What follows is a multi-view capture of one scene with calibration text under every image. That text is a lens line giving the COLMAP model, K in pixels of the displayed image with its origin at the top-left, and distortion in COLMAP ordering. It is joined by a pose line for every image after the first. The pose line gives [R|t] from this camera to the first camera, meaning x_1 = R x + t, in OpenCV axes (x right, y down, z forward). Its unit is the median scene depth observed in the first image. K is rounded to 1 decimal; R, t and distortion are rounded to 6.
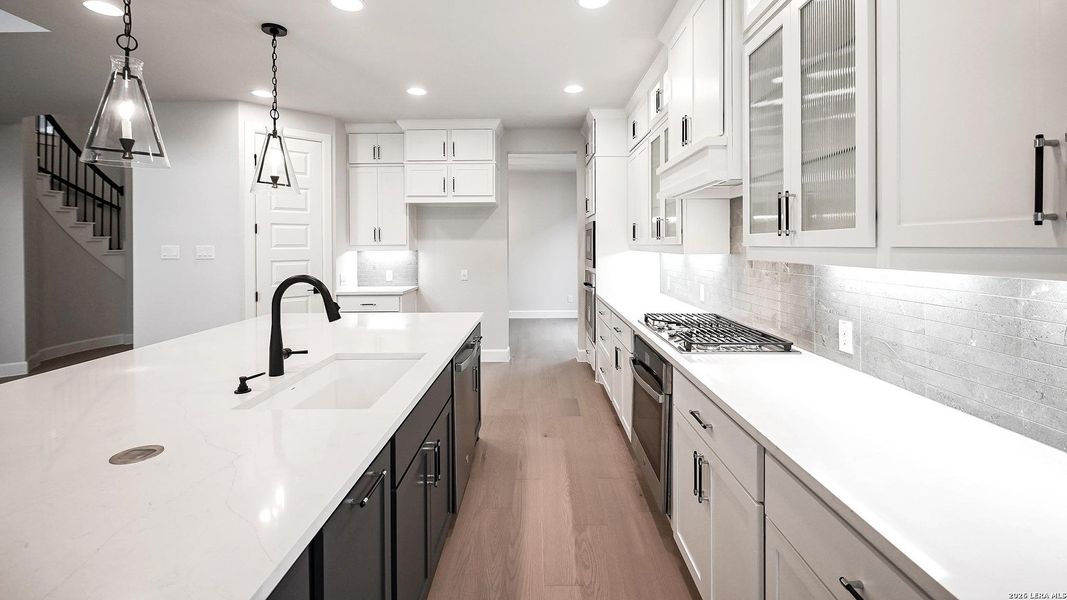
lens RADIAL K [[475.2, 0, 530.7], [0, 475.2, 247.8], [0, 0, 1]] dist [-0.000089, 0.000042]
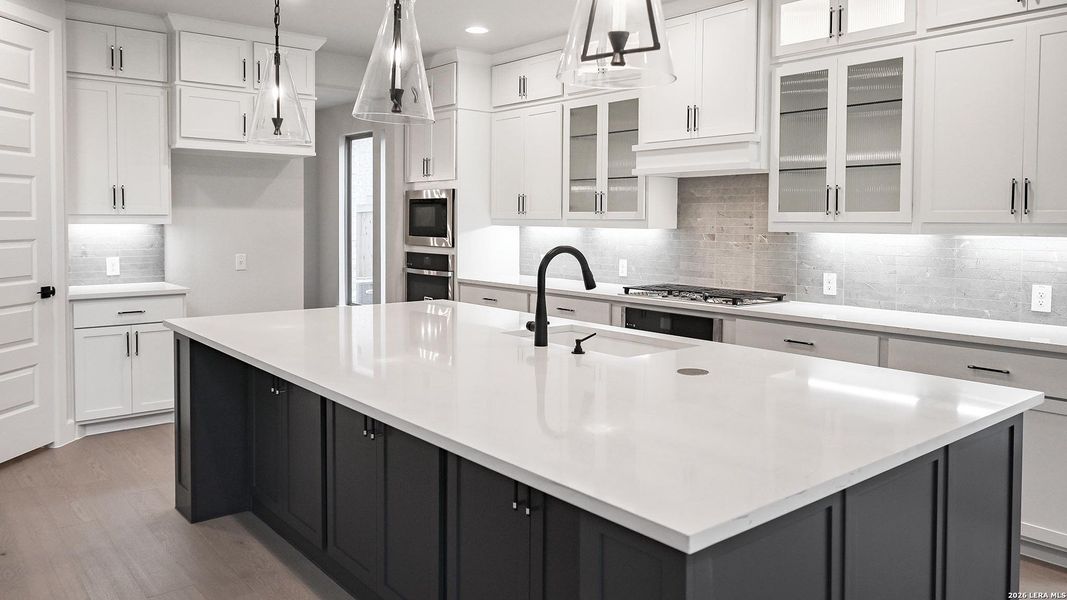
lens RADIAL K [[774.8, 0, 530.5], [0, 774.8, 243.0], [0, 0, 1]] dist [0.001624, 0.001000]
pose [[0.766409, -0.009197, 0.642287, -1.387045], [-0.006748, 0.999727, 0.022366, 0.012615], [-0.642318, -0.021476, 0.766138, -0.204546]]
